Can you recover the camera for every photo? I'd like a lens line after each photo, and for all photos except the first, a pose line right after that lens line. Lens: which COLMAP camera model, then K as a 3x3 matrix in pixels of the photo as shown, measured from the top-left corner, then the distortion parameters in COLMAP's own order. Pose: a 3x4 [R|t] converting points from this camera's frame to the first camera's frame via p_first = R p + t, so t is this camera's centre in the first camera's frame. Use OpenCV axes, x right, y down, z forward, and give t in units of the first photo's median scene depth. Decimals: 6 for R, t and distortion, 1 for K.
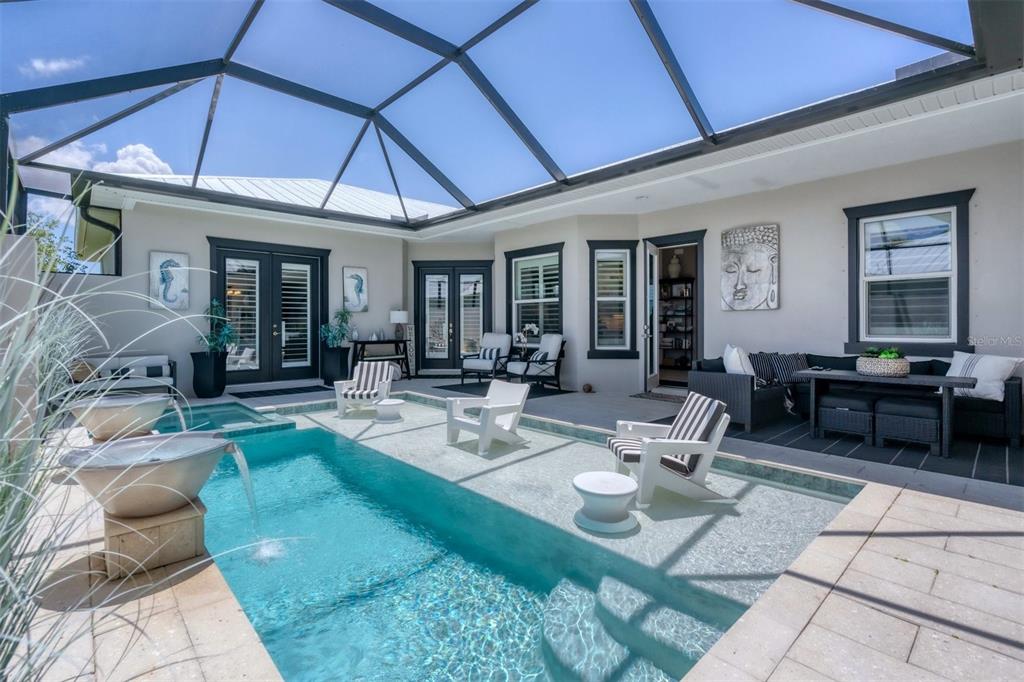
lens RADIAL K [[471.7, 0, 511.7], [0, 471.7, 330.6], [0, 0, 1]] dist [-0.013483, 0.002328]
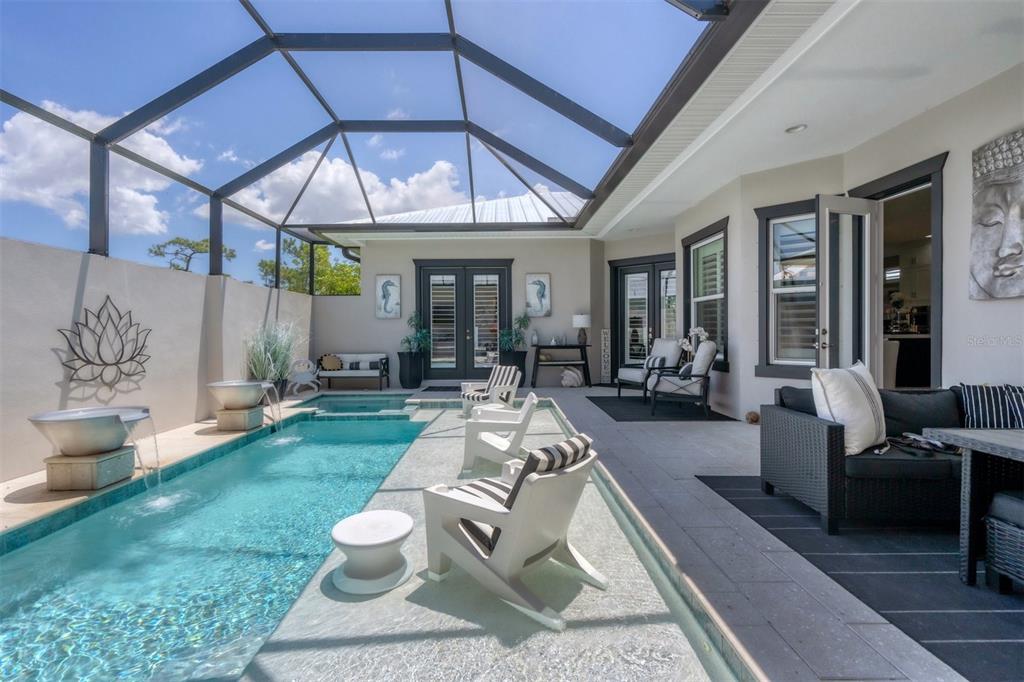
lens RADIAL K [[471.7, 0, 509.9], [0, 471.7, 340.6], [0, 0, 1]] dist [-0.013483, 0.002328]
pose [[0.737269, 0.011452, -0.675502, 0.362432], [-0.002228, 0.999892, 0.014519, -0.003166], [0.675596, -0.009199, 0.737215, 0.228357]]
